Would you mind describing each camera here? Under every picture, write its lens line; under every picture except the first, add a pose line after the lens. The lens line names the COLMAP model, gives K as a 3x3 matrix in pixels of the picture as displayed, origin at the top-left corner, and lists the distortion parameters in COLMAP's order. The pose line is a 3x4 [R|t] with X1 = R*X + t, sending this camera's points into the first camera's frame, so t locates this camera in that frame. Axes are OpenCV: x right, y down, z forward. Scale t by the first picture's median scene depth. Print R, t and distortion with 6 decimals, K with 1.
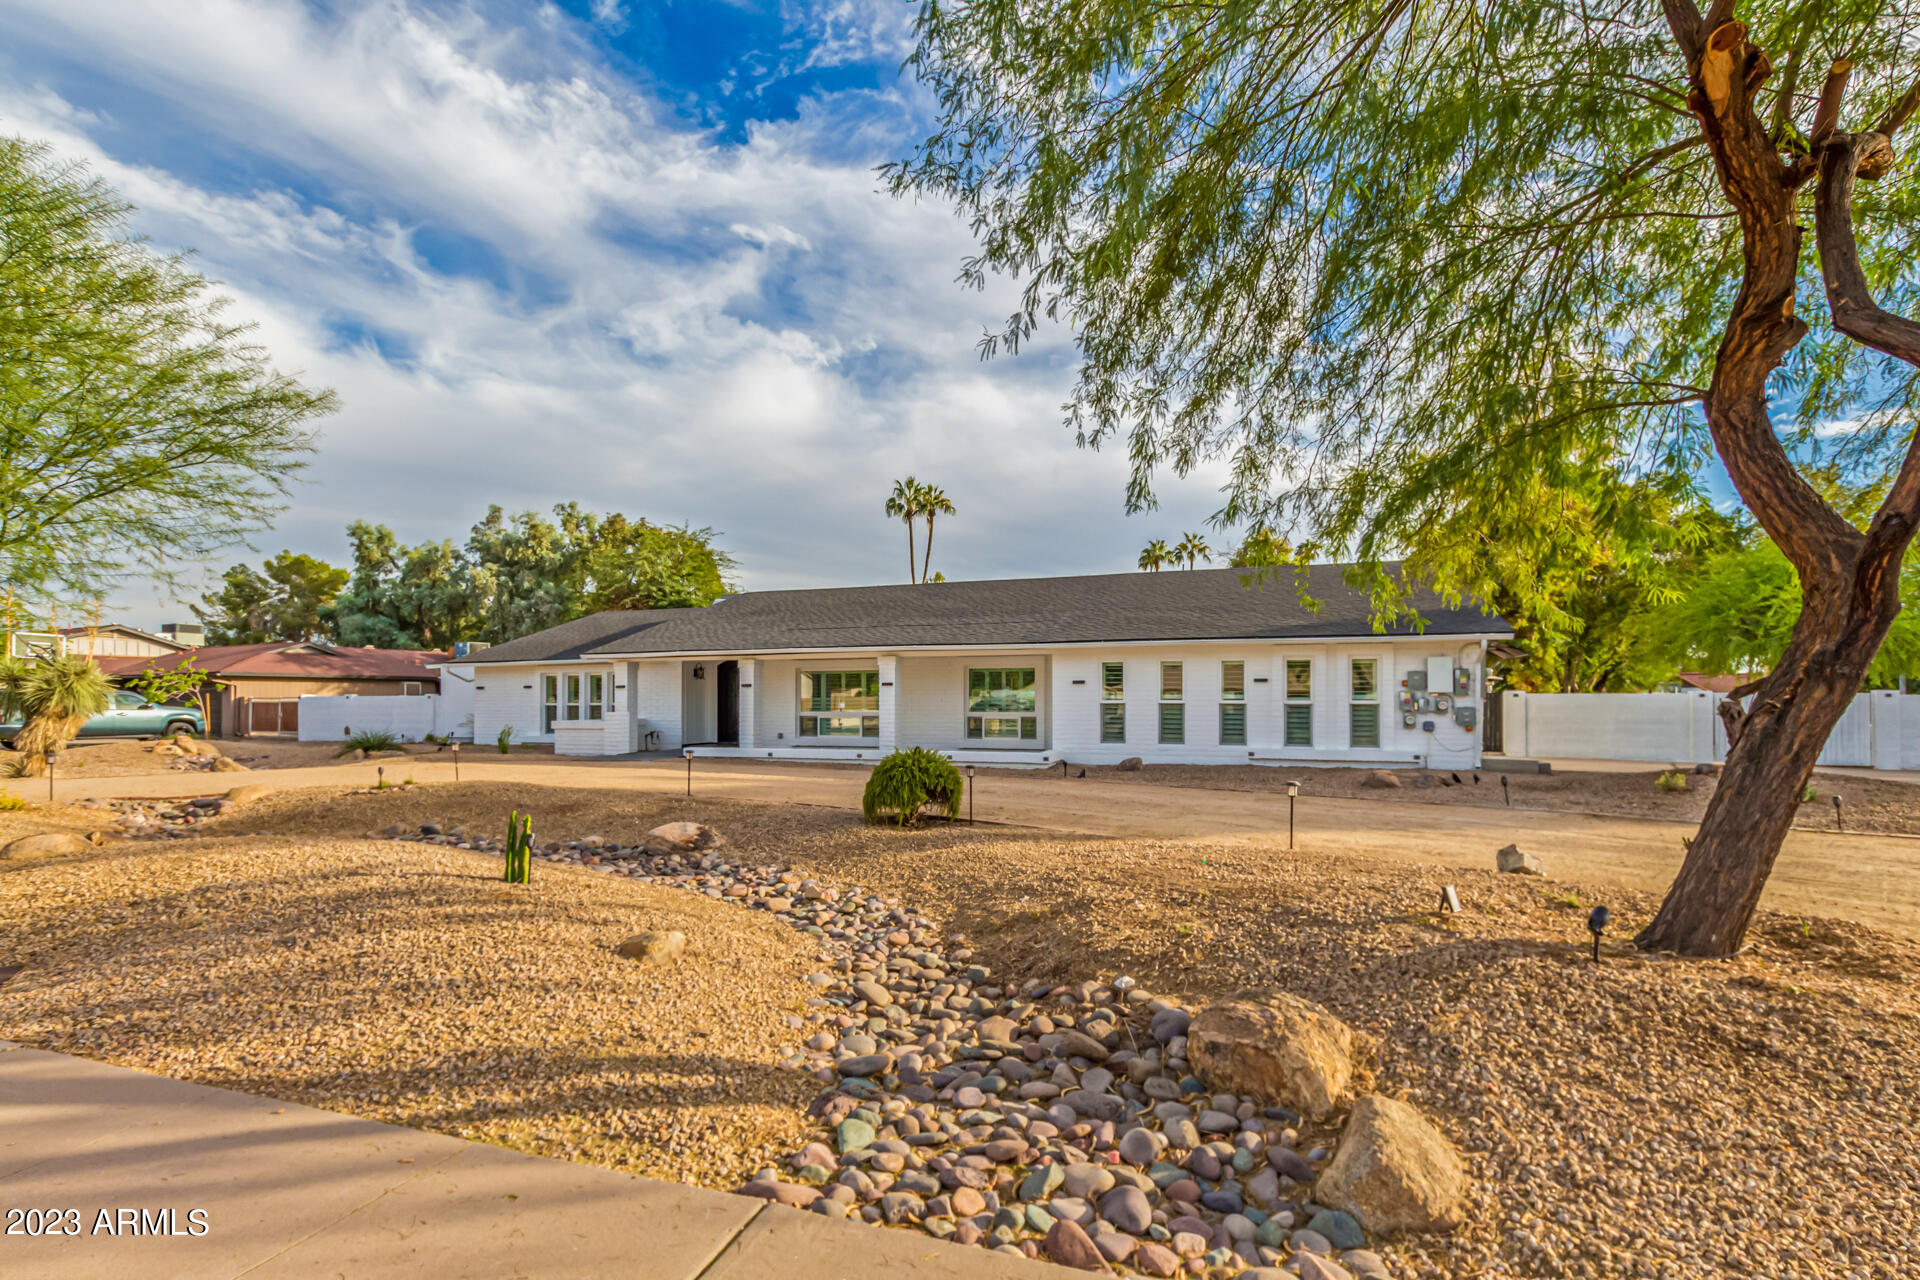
lens RADIAL K [[900.0, 0, 969.4], [0, 900.0, 701.3], [0, 0, 1]] dist [0.001072, 0.000221]
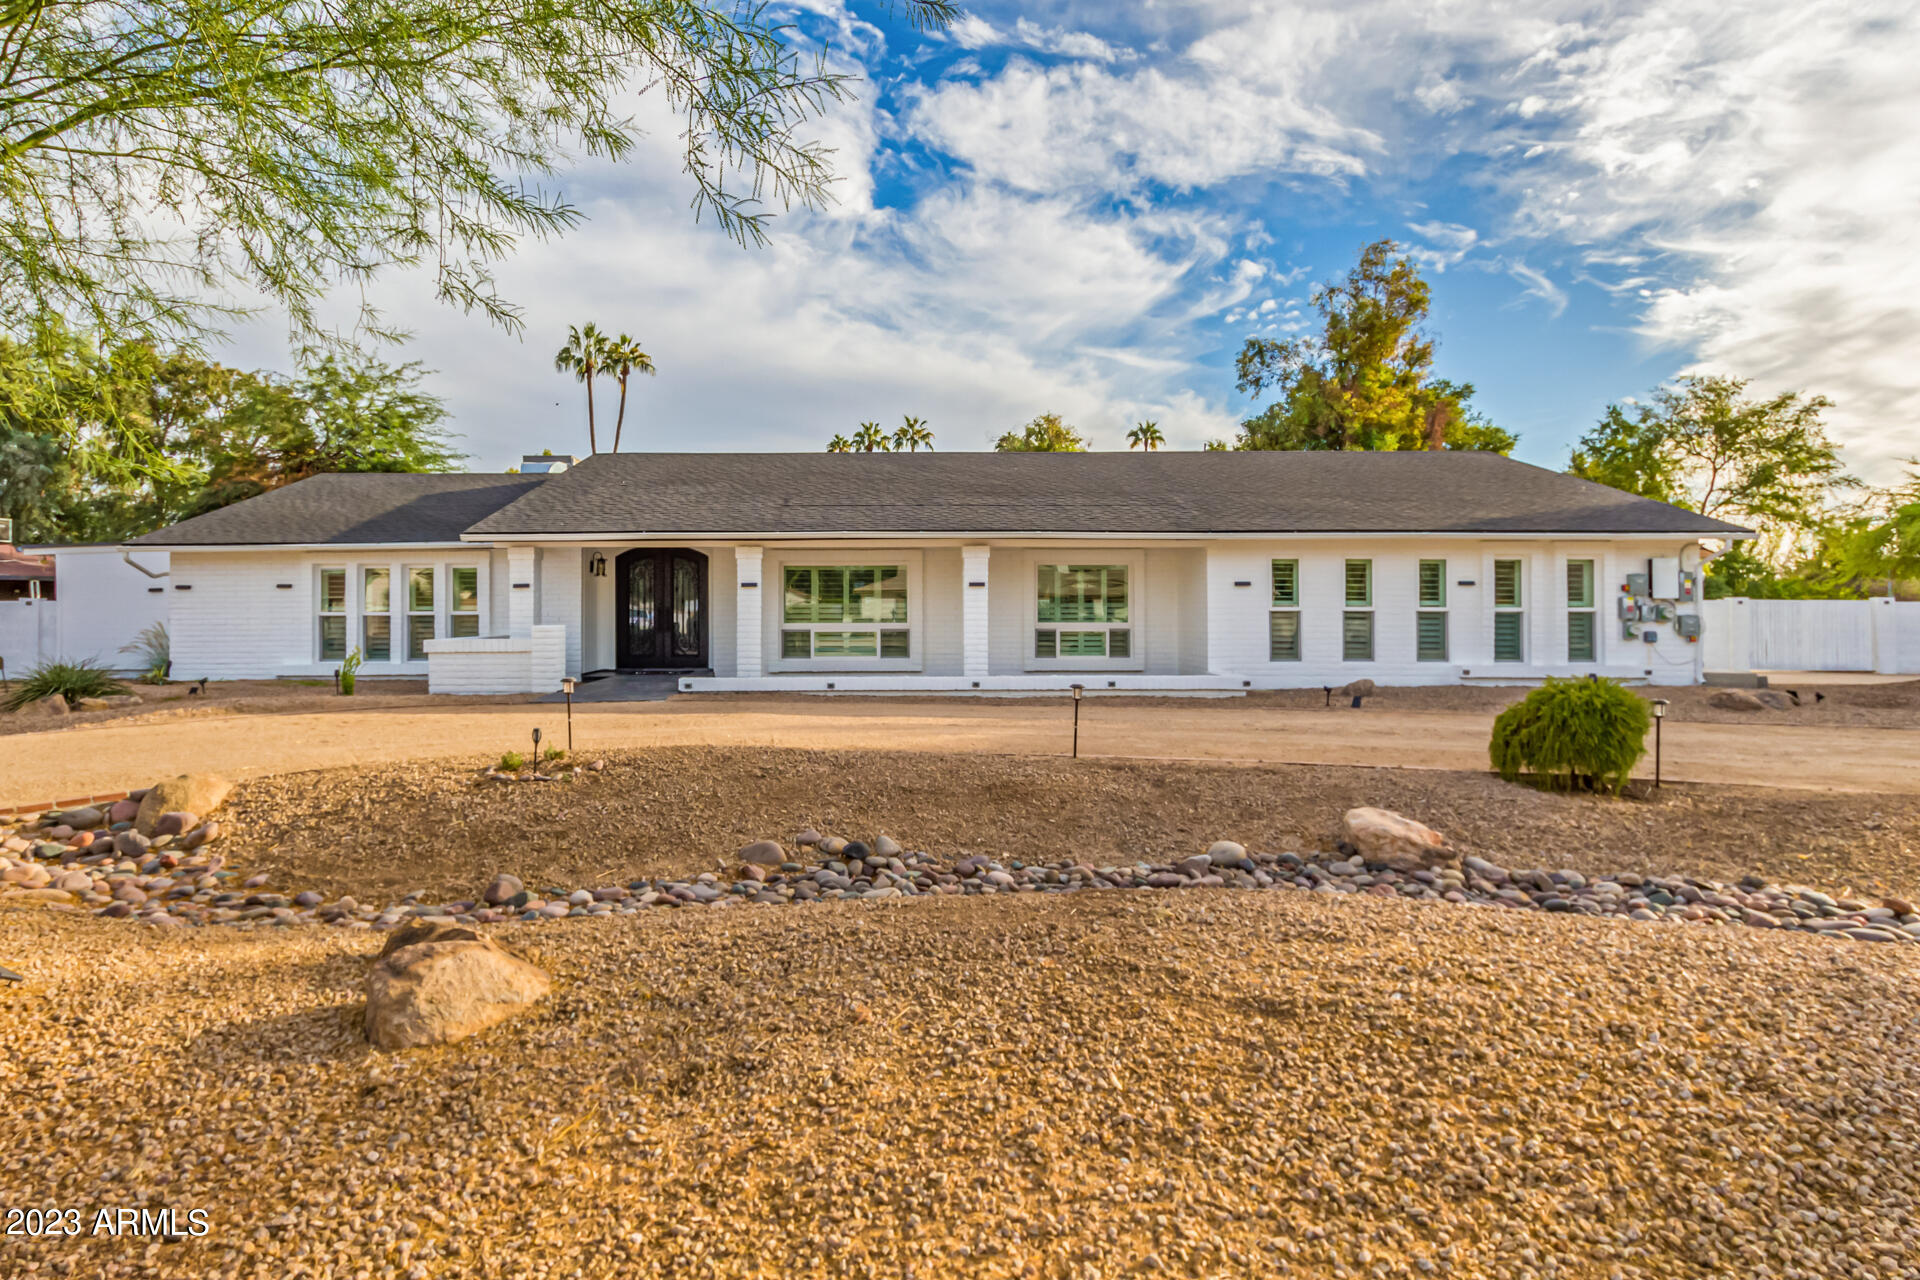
lens RADIAL K [[1057.8, 0, 960.0], [0, 1057.8, 598.0], [0, 0, 1]] dist [-0.001577, 0.000146]
pose [[0.945179, 0.004244, 0.326525, -0.353275], [-0.000246, 0.999925, -0.012282, 0.001948], [-0.326552, 0.011528, 0.945109, 0.188966]]
